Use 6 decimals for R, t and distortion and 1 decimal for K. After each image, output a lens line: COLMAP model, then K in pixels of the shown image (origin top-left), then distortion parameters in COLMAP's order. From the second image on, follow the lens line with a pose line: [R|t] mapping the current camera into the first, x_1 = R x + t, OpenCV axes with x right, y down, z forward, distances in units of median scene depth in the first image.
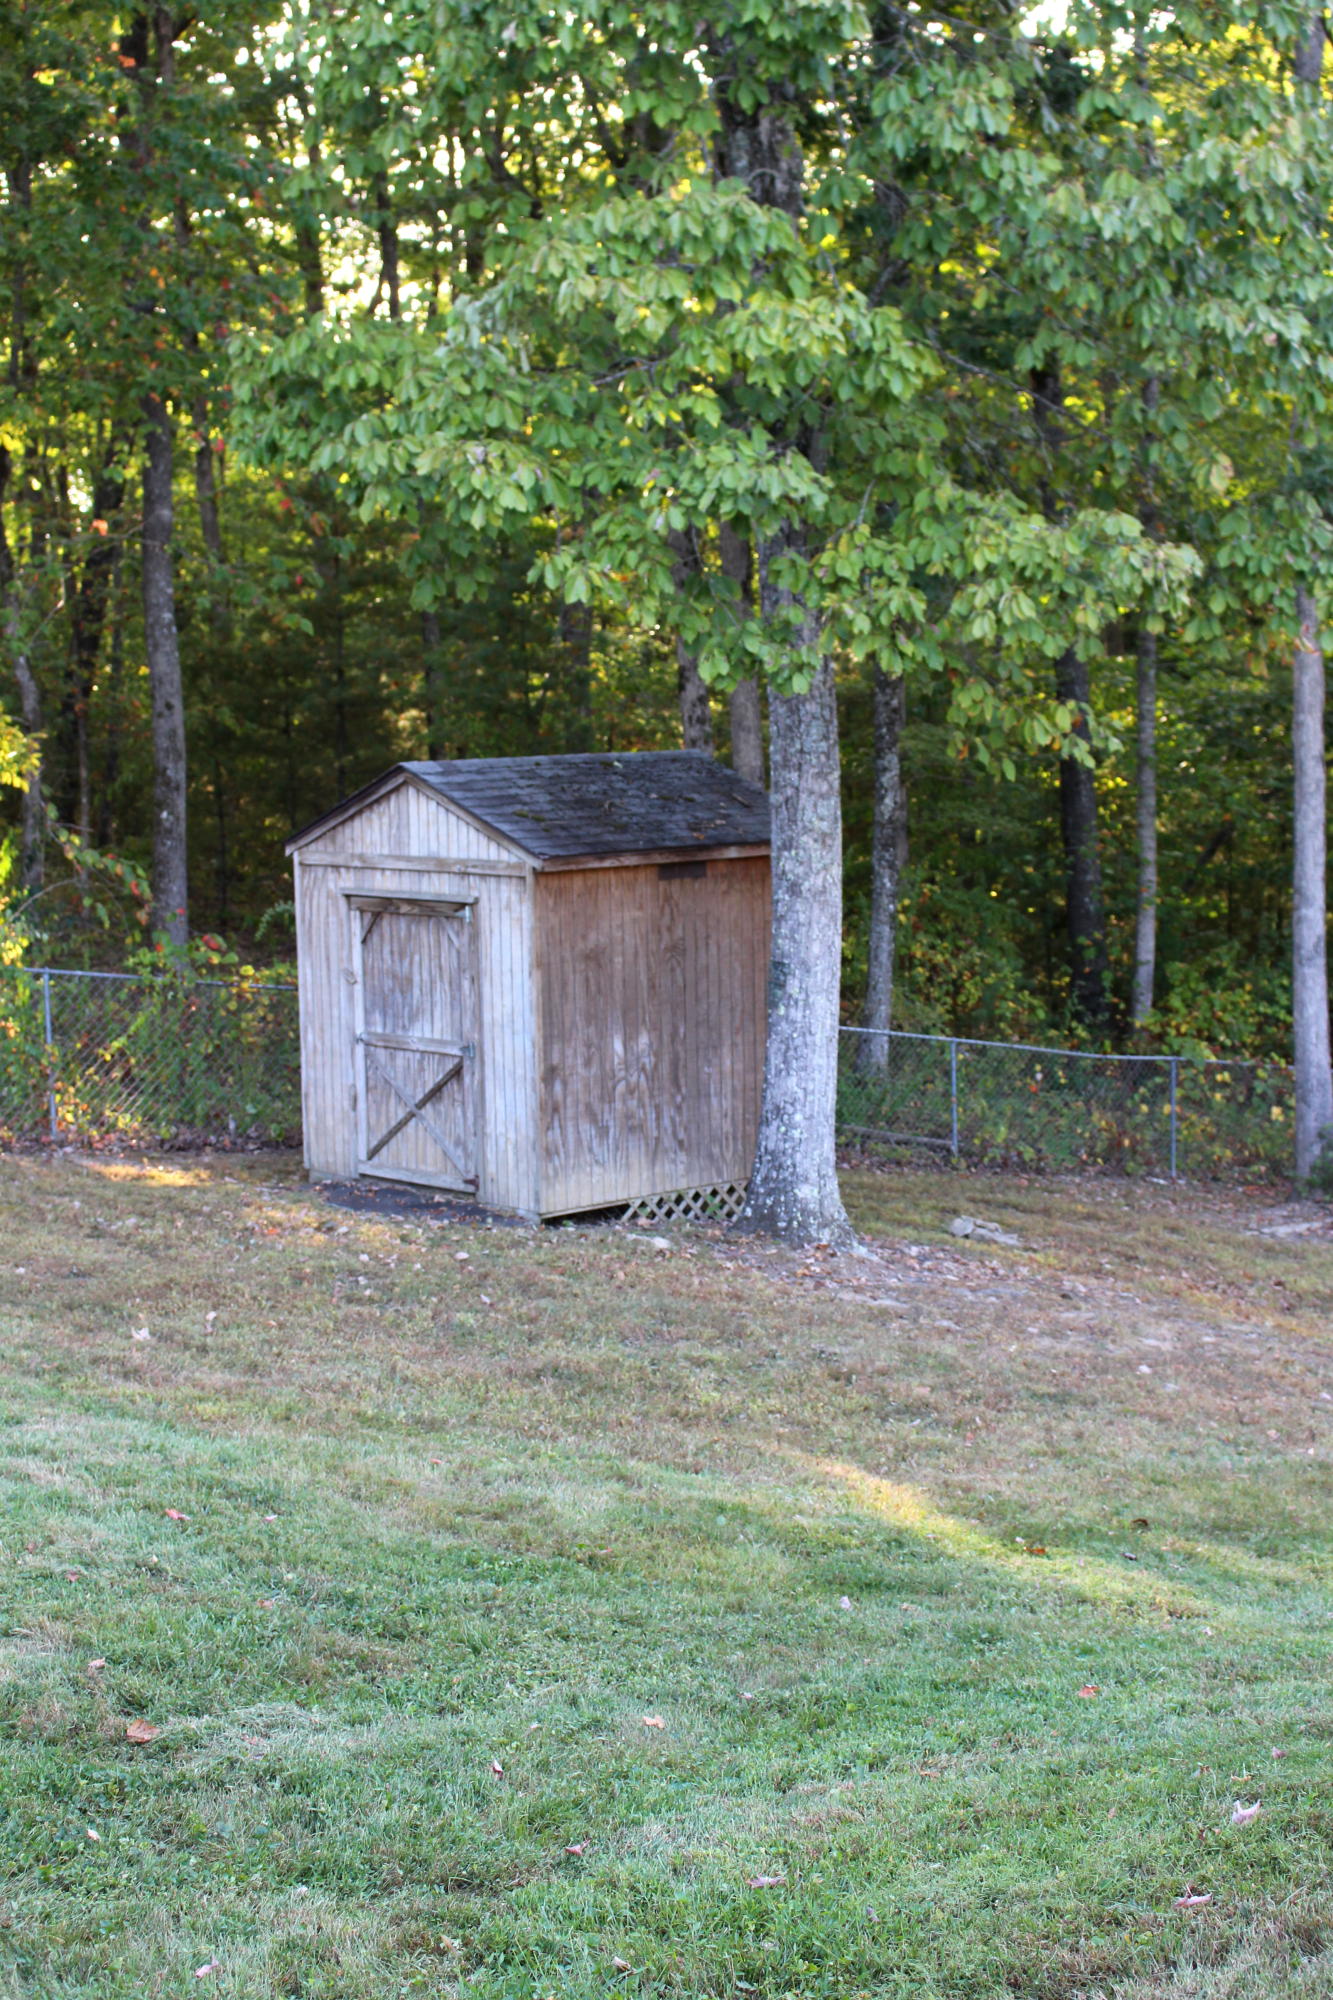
lens RADIAL K [[2980.1, 0, 666.5], [0, 2980.1, 1000.0], [0, 0, 1]] dist [-0.059917, -0.020677]
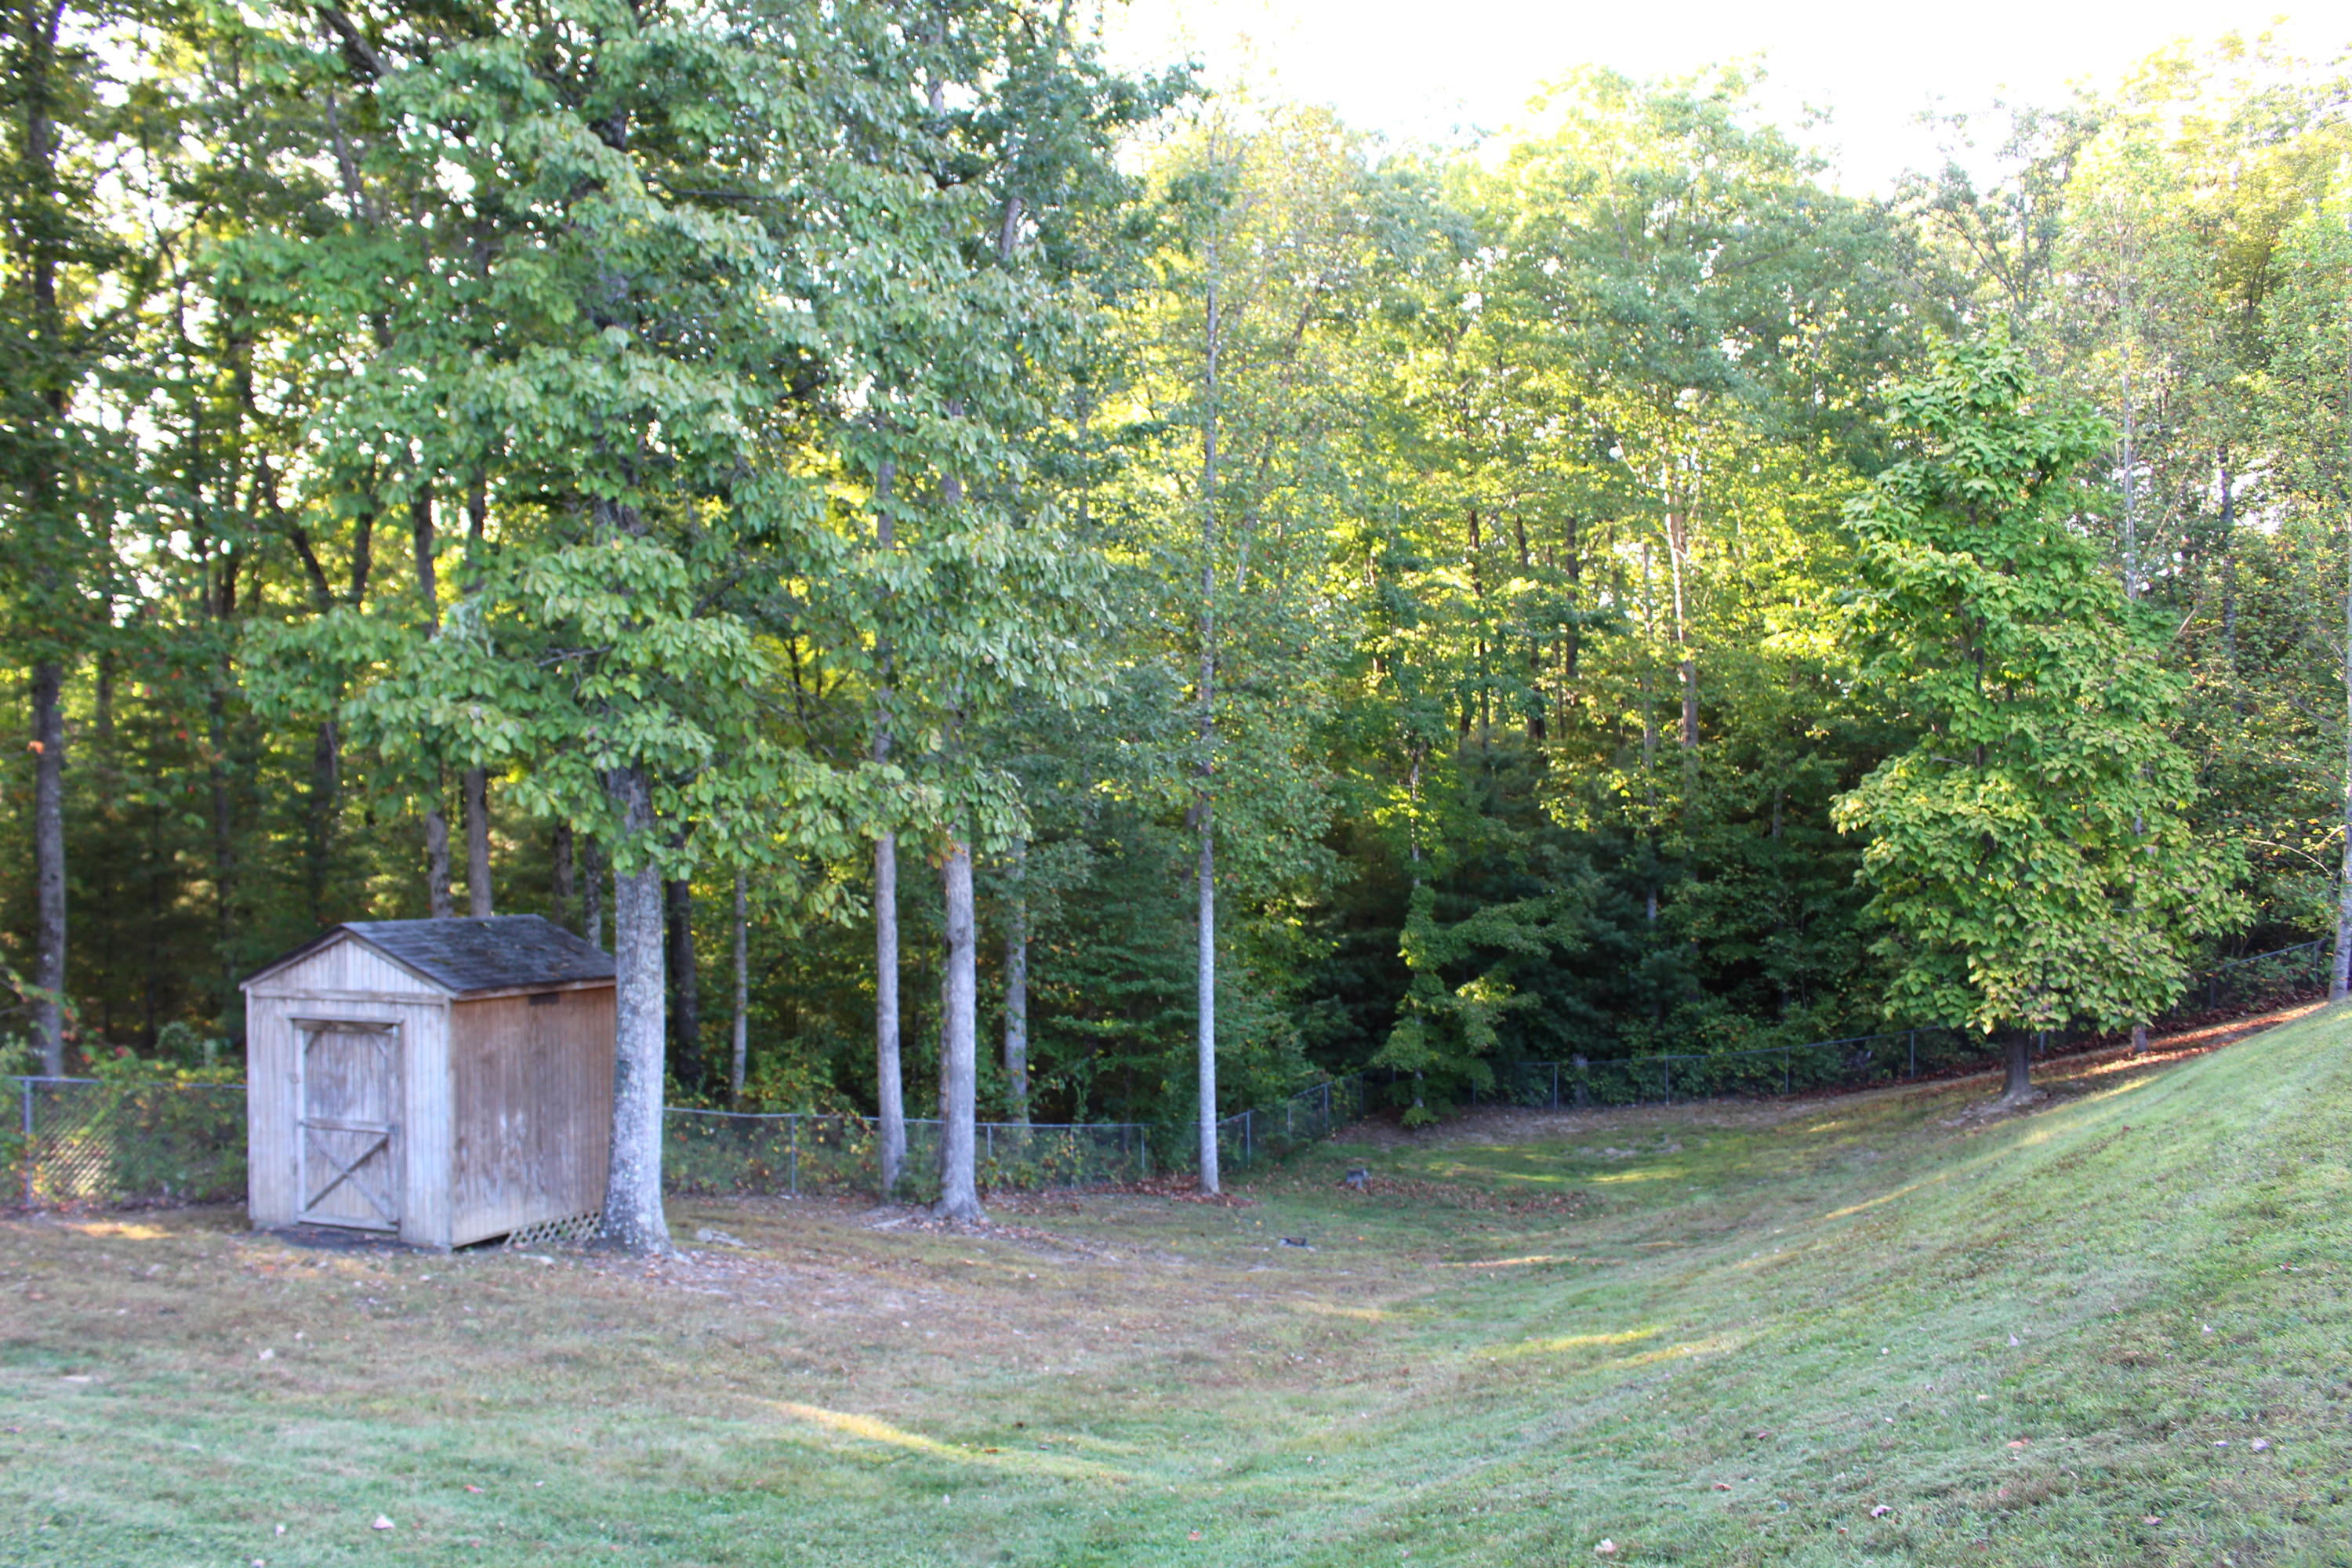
lens RADIAL K [[1947.5, 0, 1127.3], [0, 1947.5, 785.3], [0, 0, 1]] dist [-0.172841, 0.151533]
pose [[0.905964, 0.024617, 0.422638, -0.140583], [0.037218, 0.989812, -0.137433, -0.007868], [-0.421715, 0.140239, 0.895818, 0.034727]]
